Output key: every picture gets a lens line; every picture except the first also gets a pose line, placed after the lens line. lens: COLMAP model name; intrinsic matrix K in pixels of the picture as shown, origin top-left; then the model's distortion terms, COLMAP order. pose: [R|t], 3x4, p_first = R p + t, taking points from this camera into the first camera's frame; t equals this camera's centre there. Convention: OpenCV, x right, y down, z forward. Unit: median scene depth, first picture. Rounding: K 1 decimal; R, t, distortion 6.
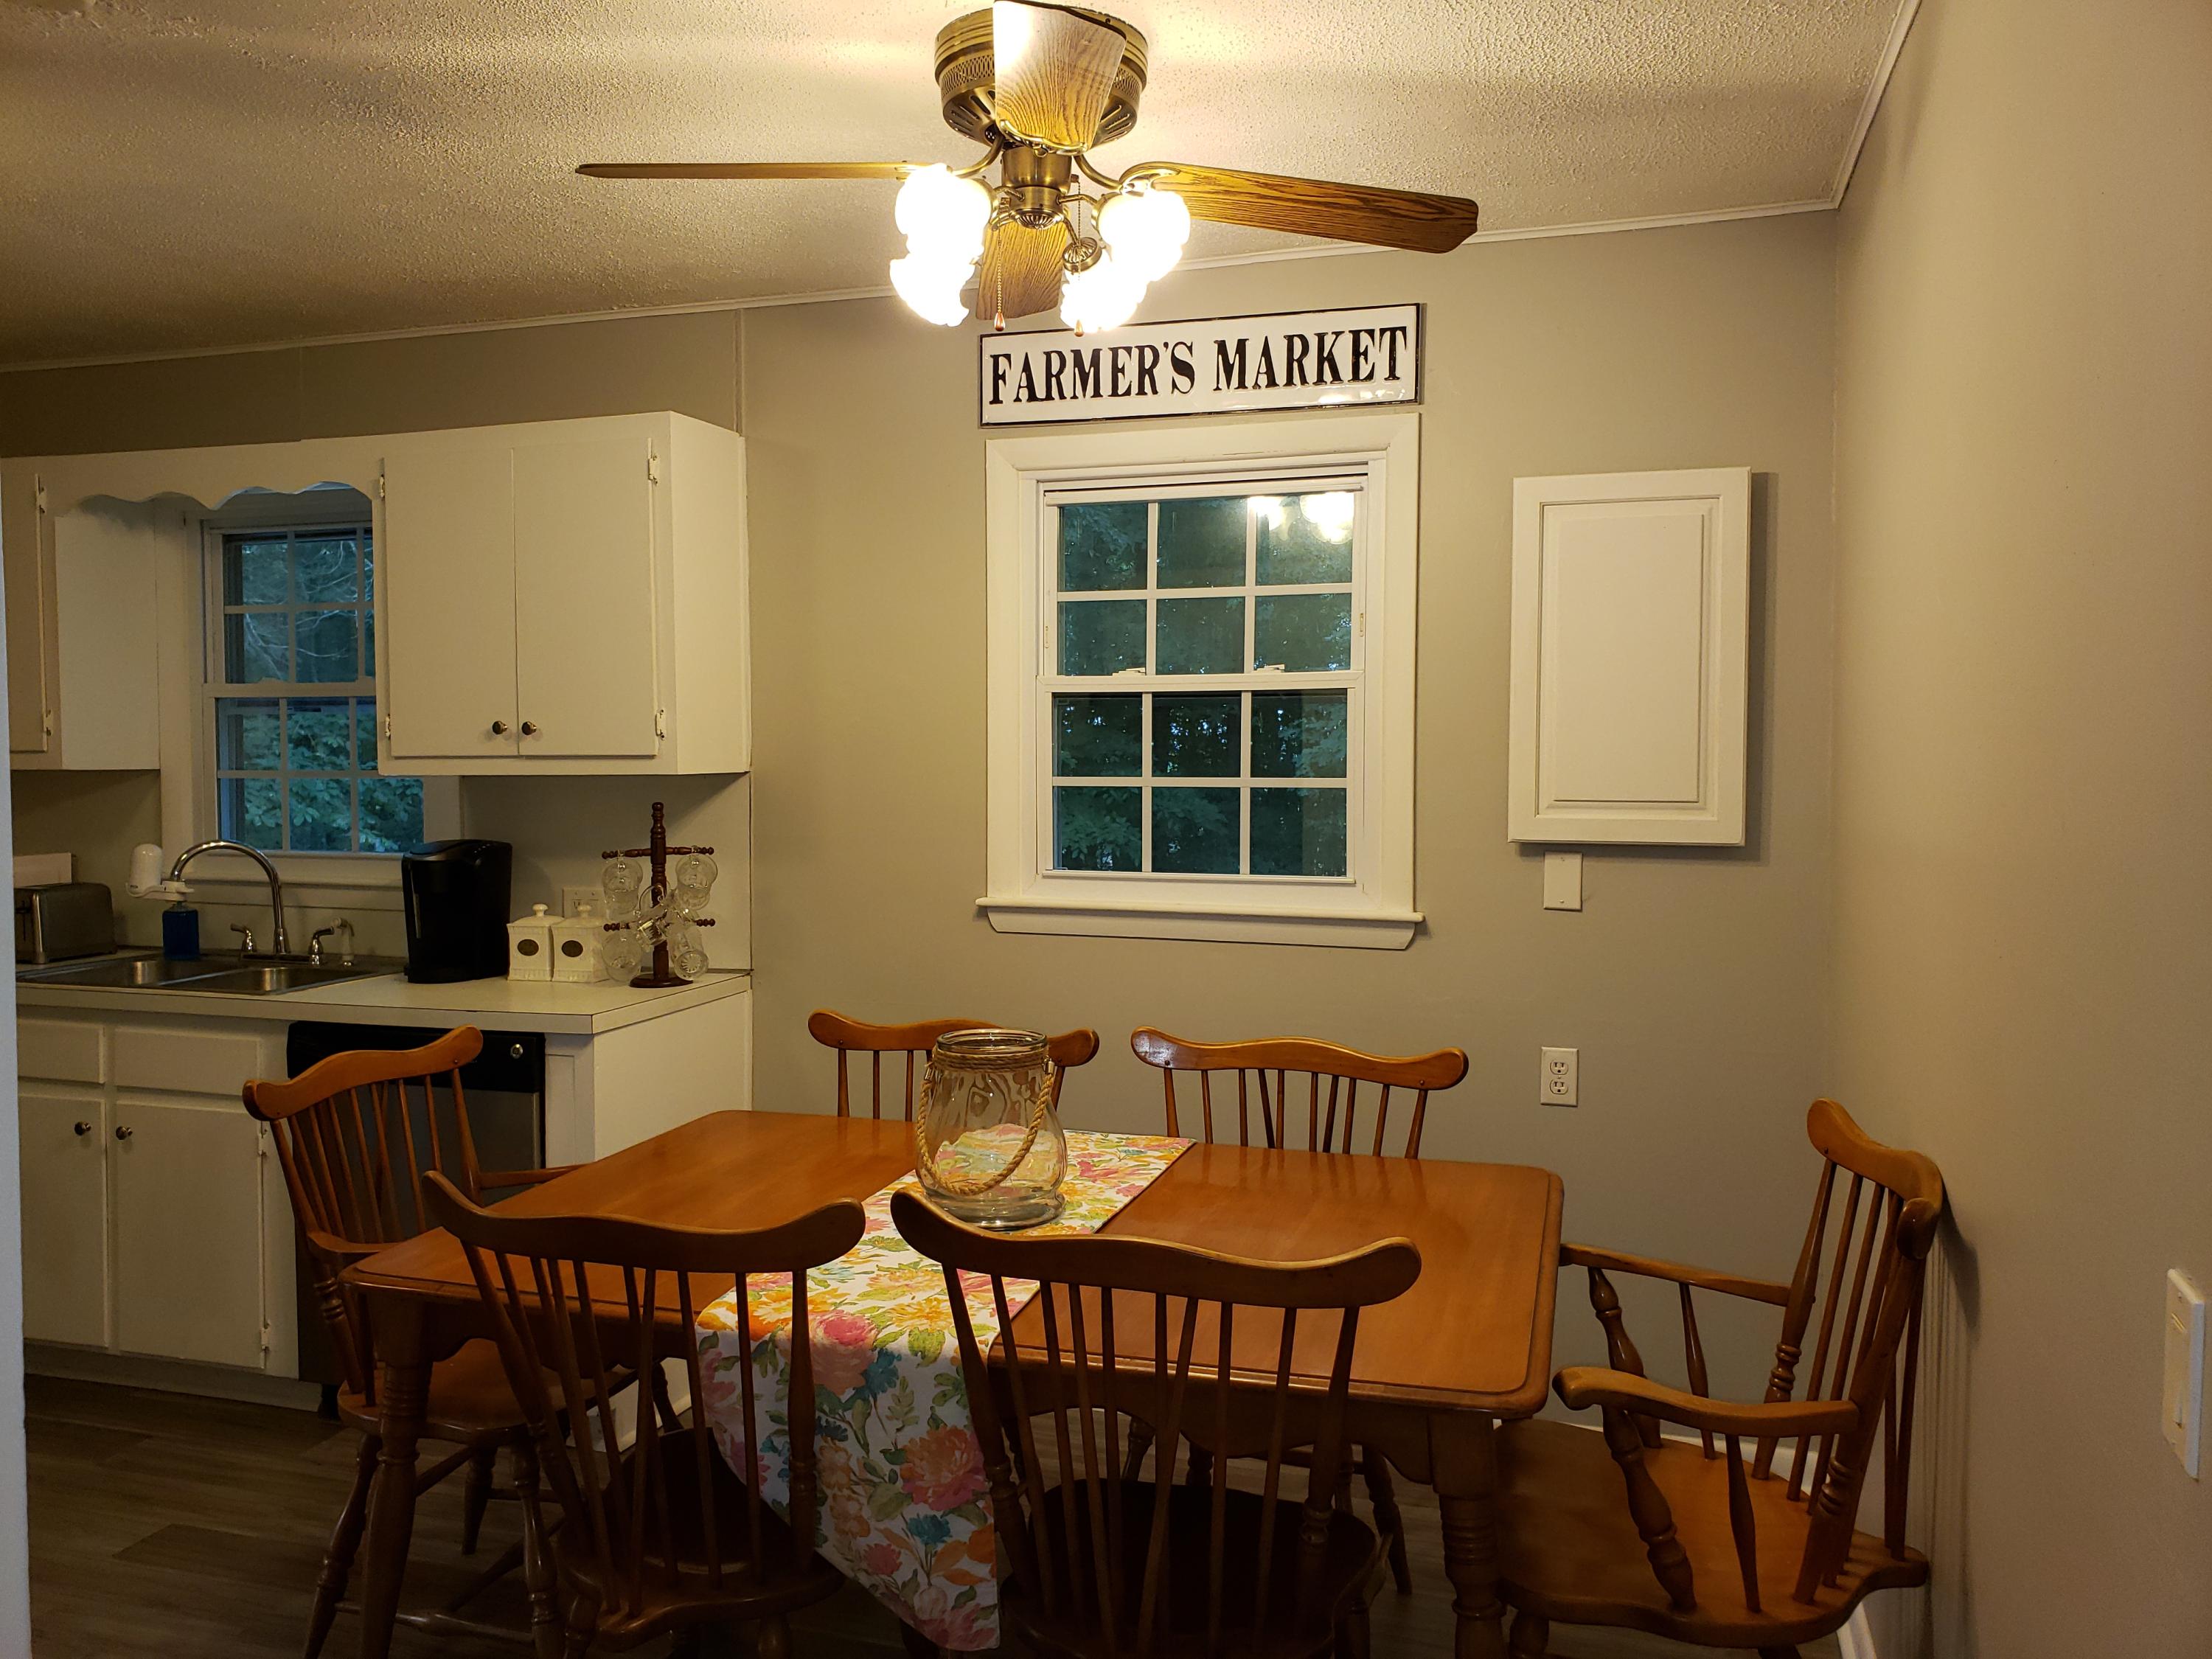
lens RADIAL K [[1729.6, 0, 1106.0], [0, 1729.6, 829.5], [0, 0, 1]] dist [0.042503, -0.017942]
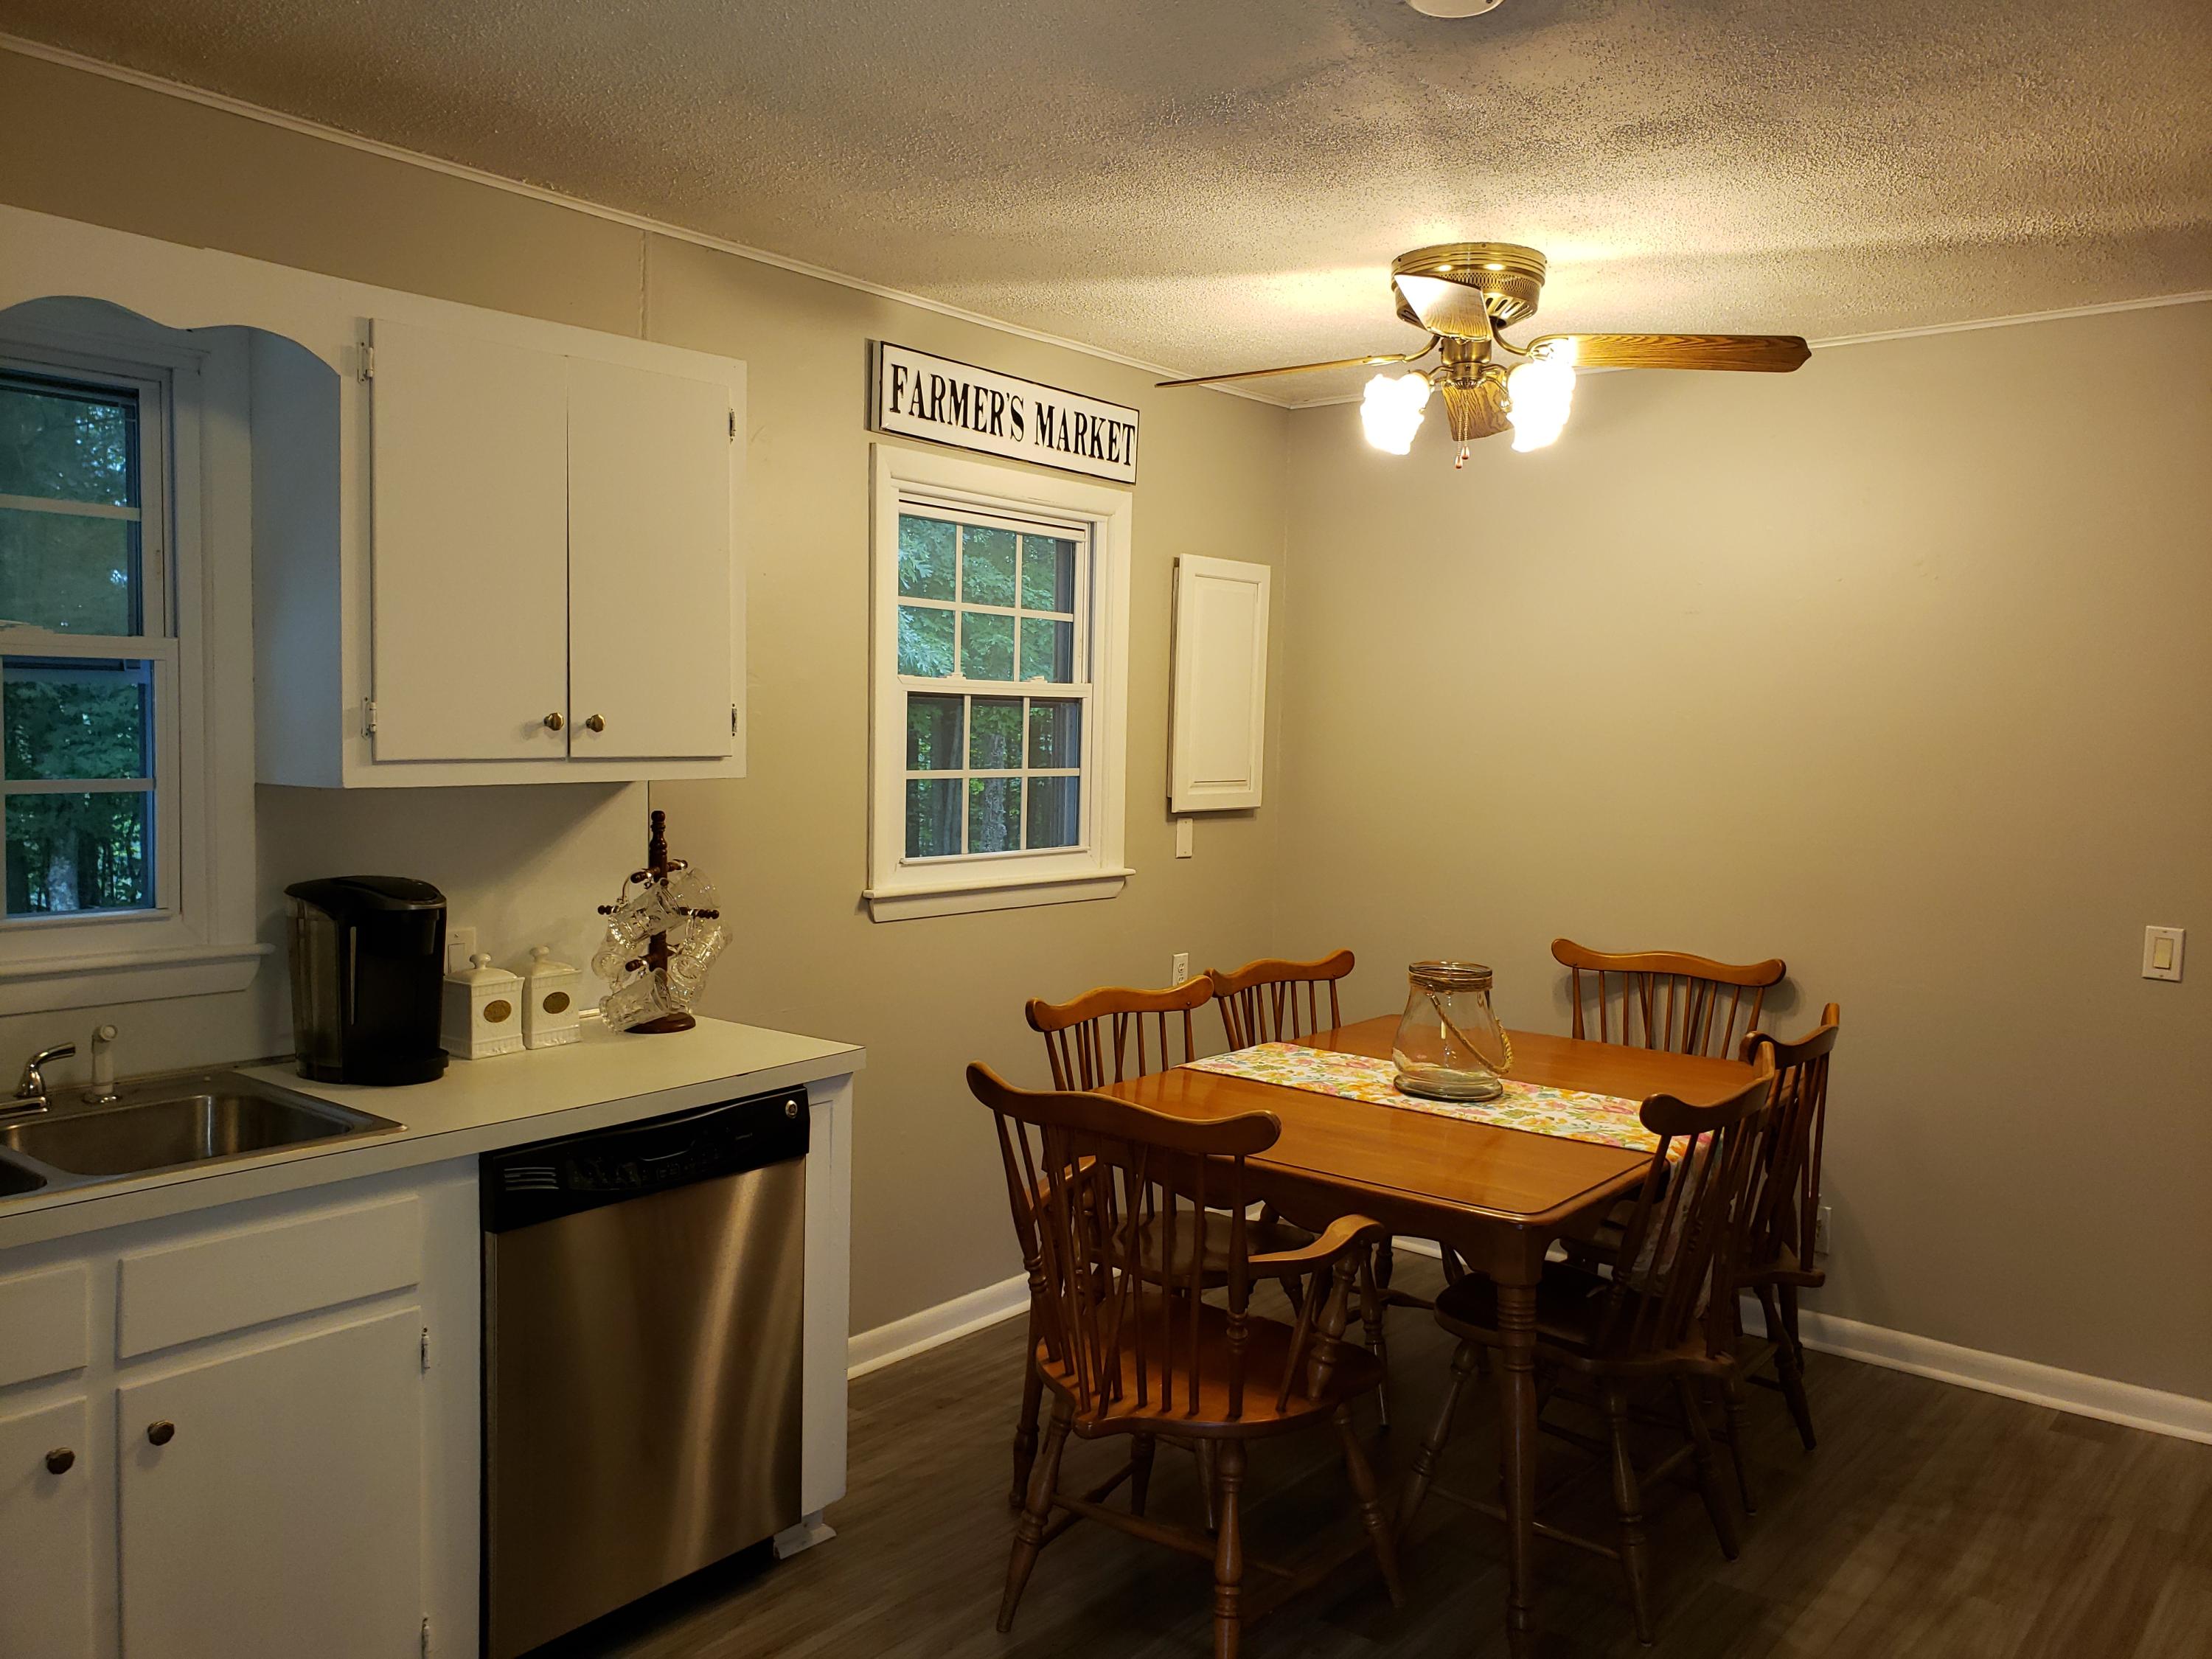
lens RADIAL K [[1729.6, 0, 1106.0], [0, 1729.6, 829.5], [0, 0, 1]] dist [0.042503, -0.017942]
pose [[0.335667, -0.054562, 0.940399, -1.035676], [0.018694, 0.998510, 0.051261, -0.048473], [-0.941795, 0.000374, 0.336187, 0.546366]]
